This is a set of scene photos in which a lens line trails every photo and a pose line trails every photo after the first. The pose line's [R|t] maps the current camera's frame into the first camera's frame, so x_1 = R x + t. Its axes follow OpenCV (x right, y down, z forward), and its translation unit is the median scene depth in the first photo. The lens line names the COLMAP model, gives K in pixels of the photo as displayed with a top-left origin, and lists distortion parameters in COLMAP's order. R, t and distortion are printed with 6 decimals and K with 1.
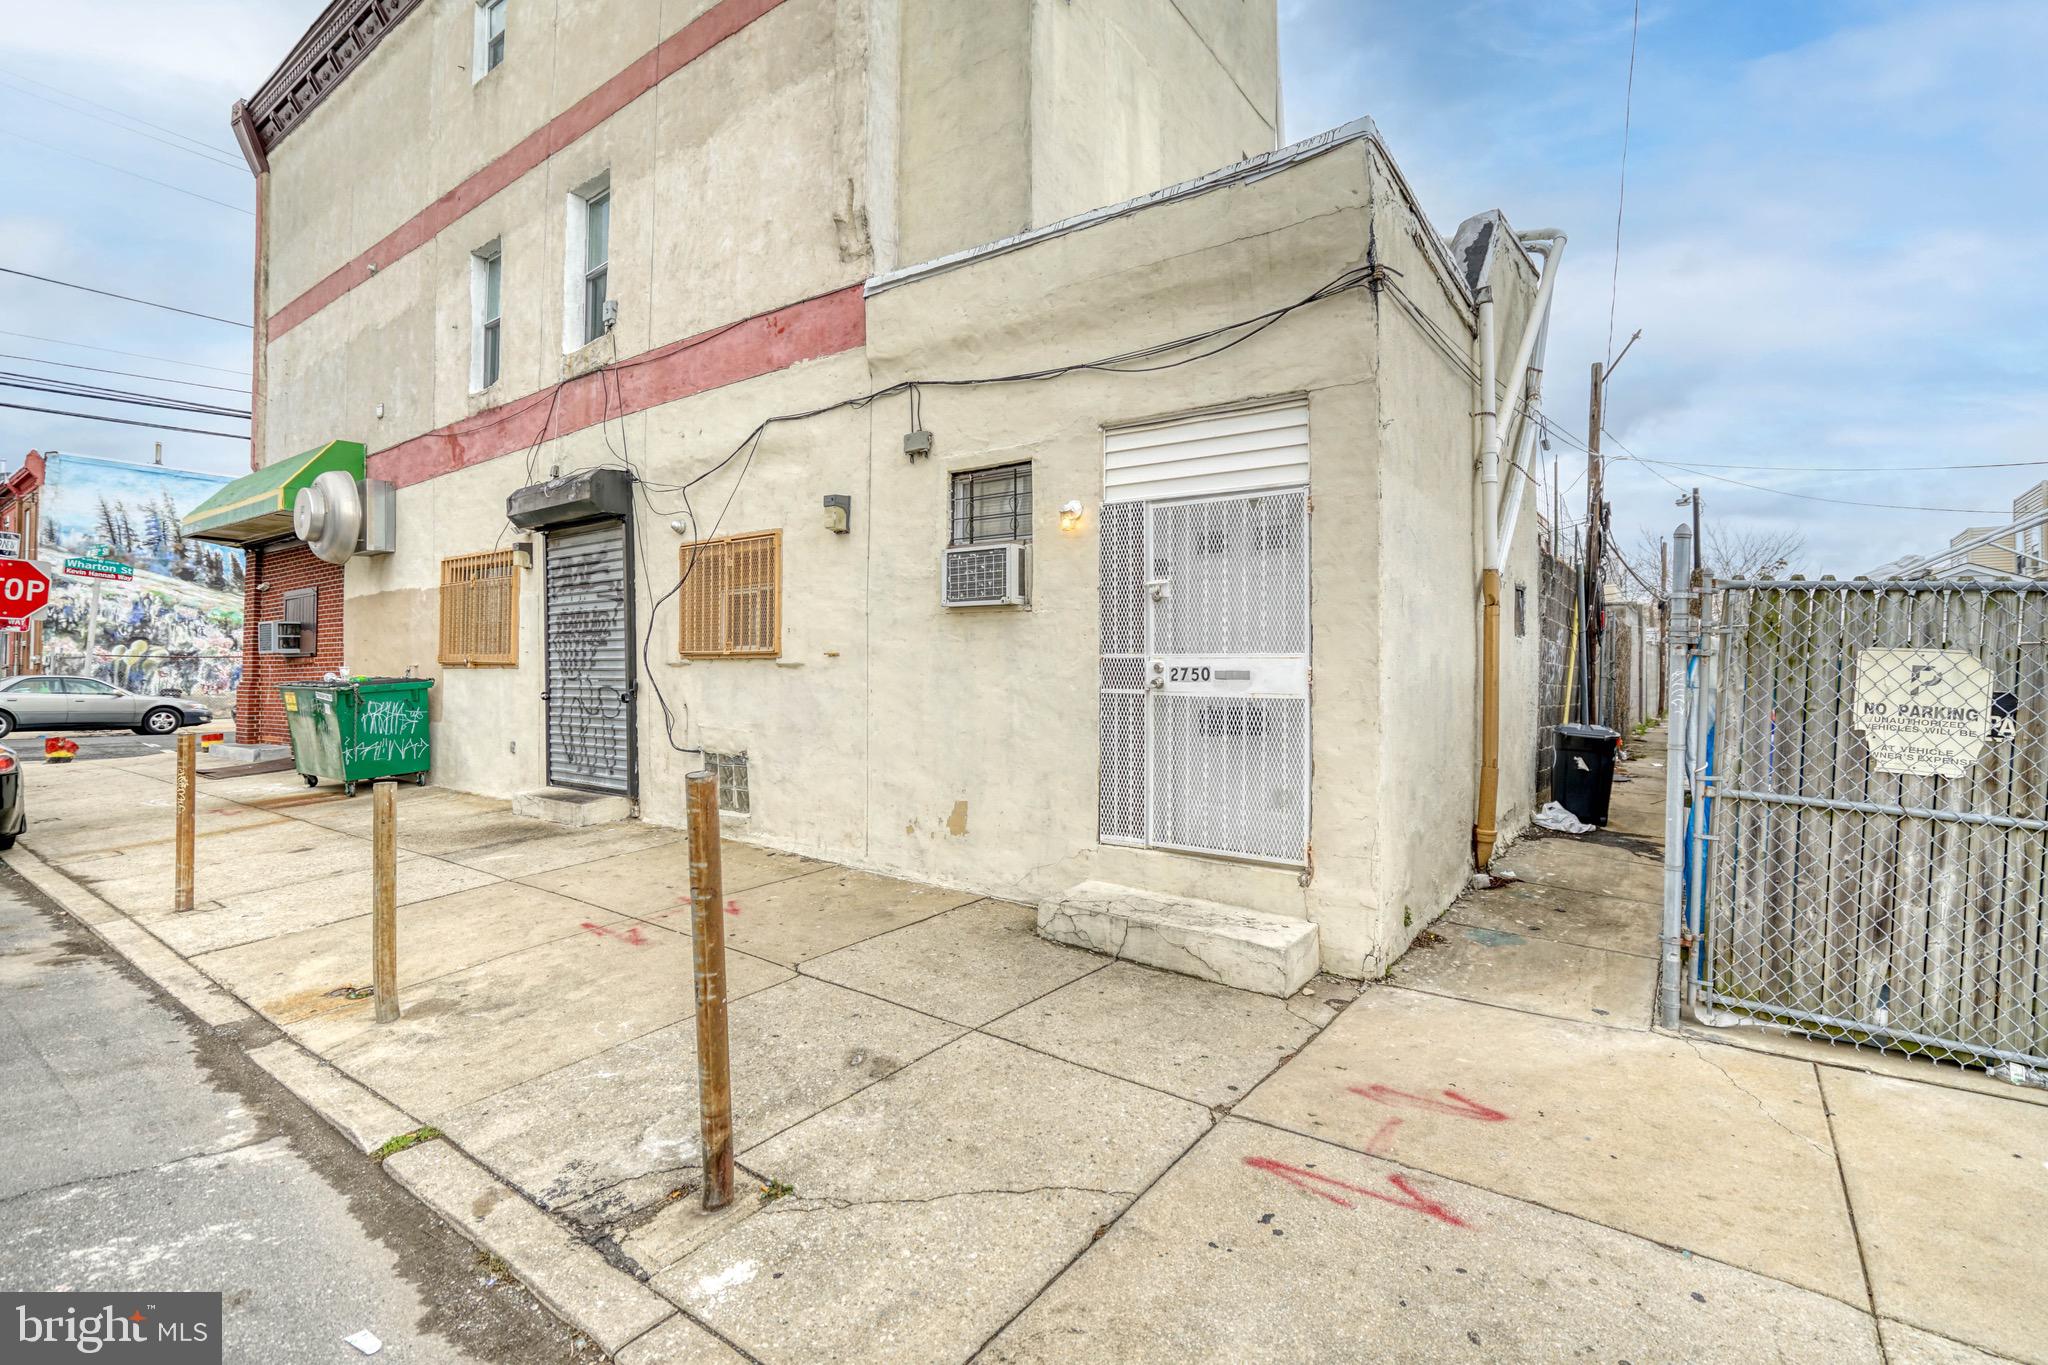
lens RADIAL K [[935.3, 0, 1015.2], [0, 935.3, 687.6], [0, 0, 1]] dist [0.001585, 0.000611]
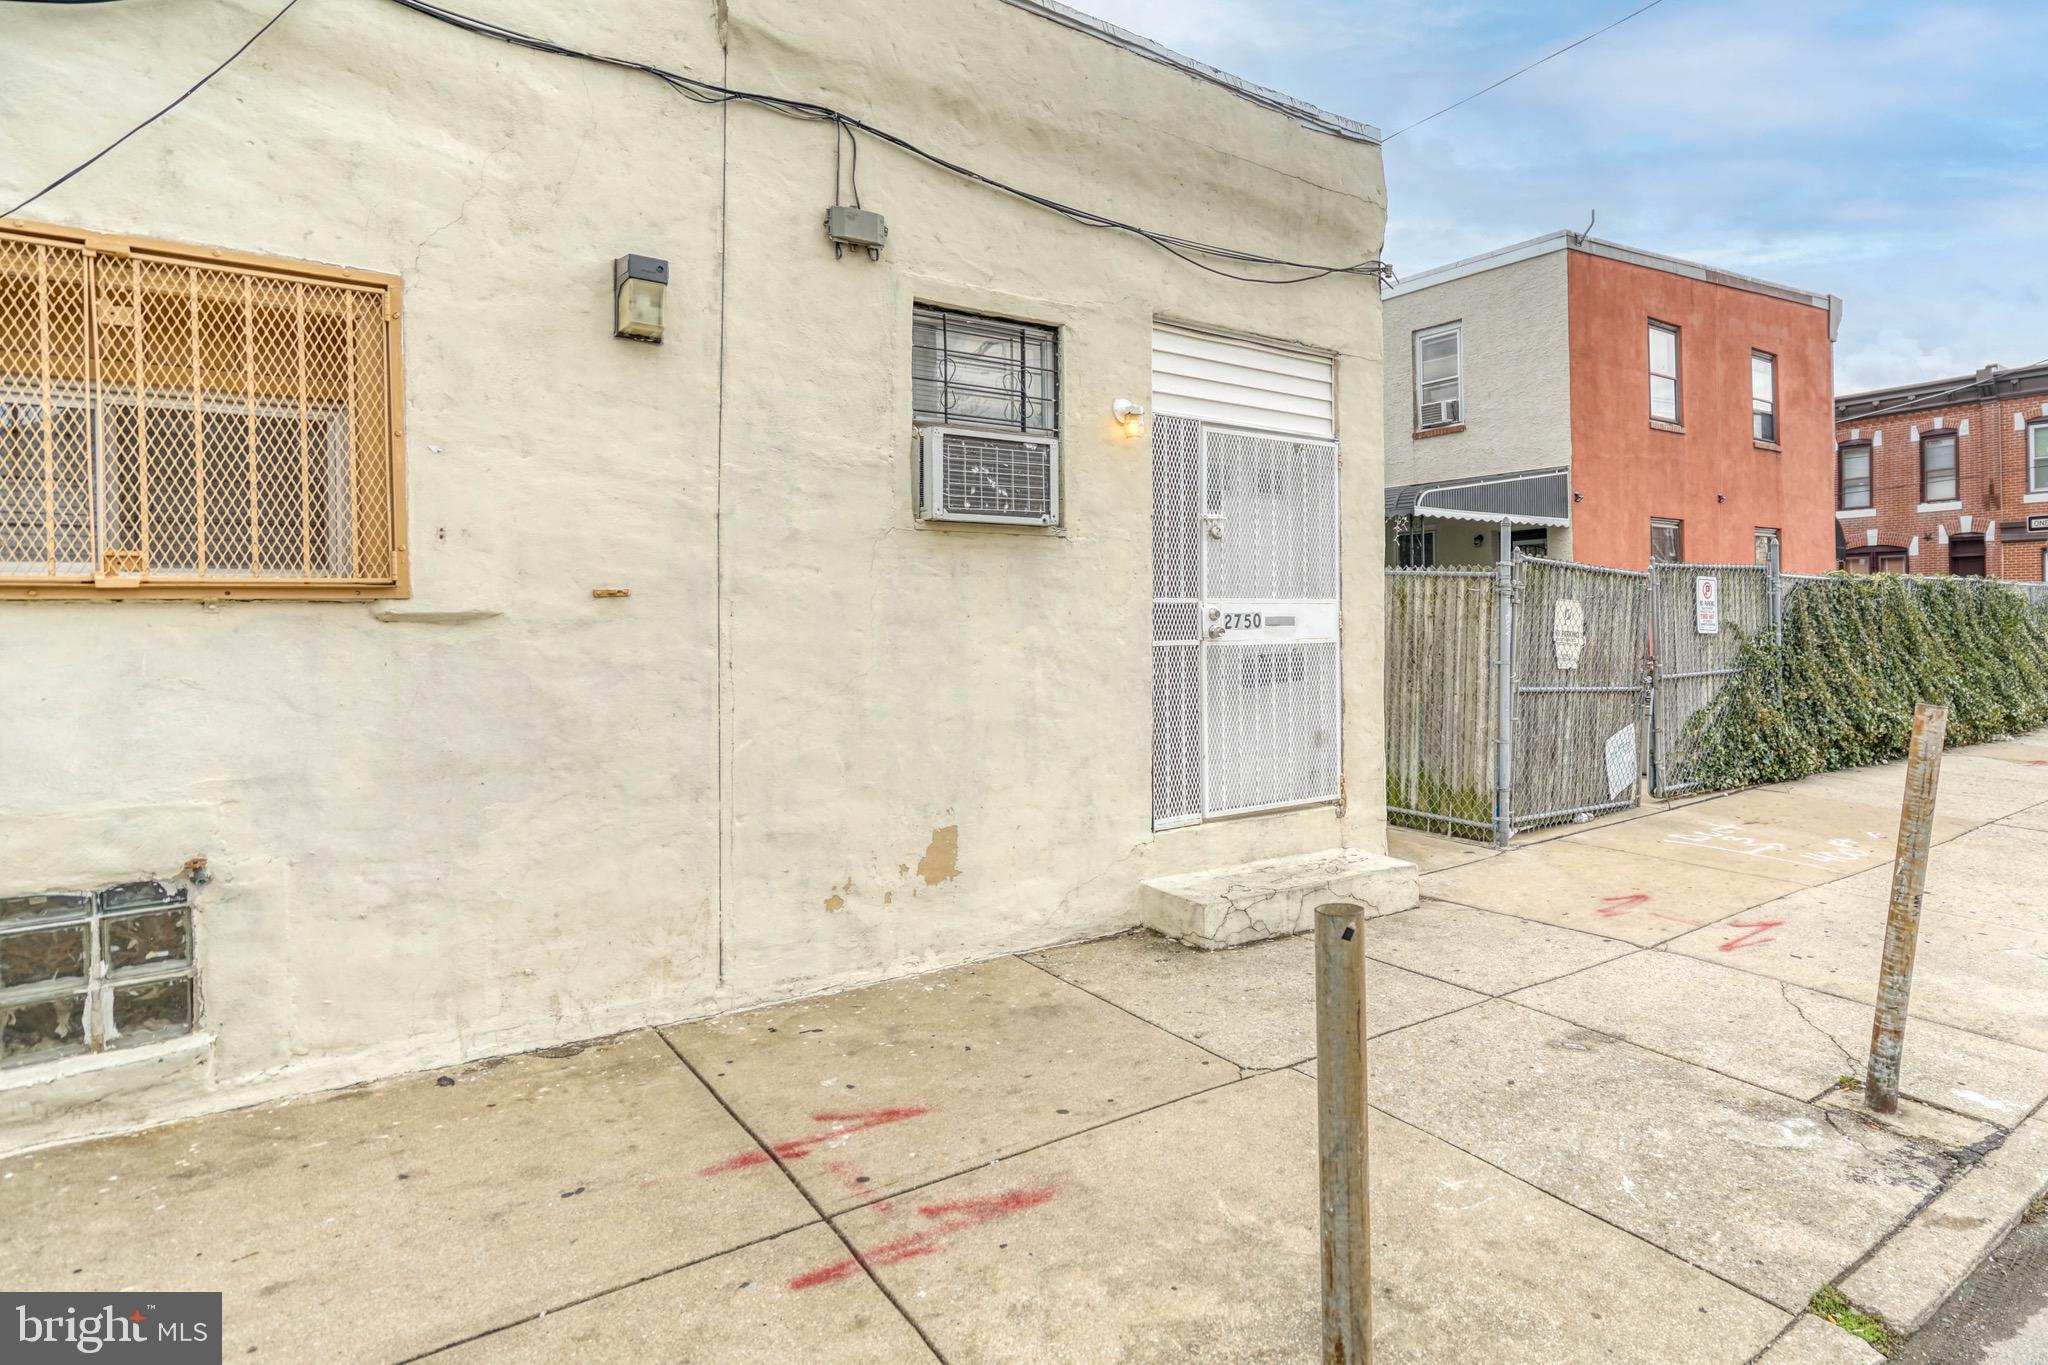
lens RADIAL K [[1350.4, 0, 1024.0], [0, 1350.4, 672.1], [0, 0, 1]] dist [0.001693, -0.000634]
pose [[0.209776, -0.046837, 0.976627, -1.084987], [0.028850, 0.998714, 0.041699, -0.023992], [-0.977324, 0.019428, 0.210858, 0.871893]]
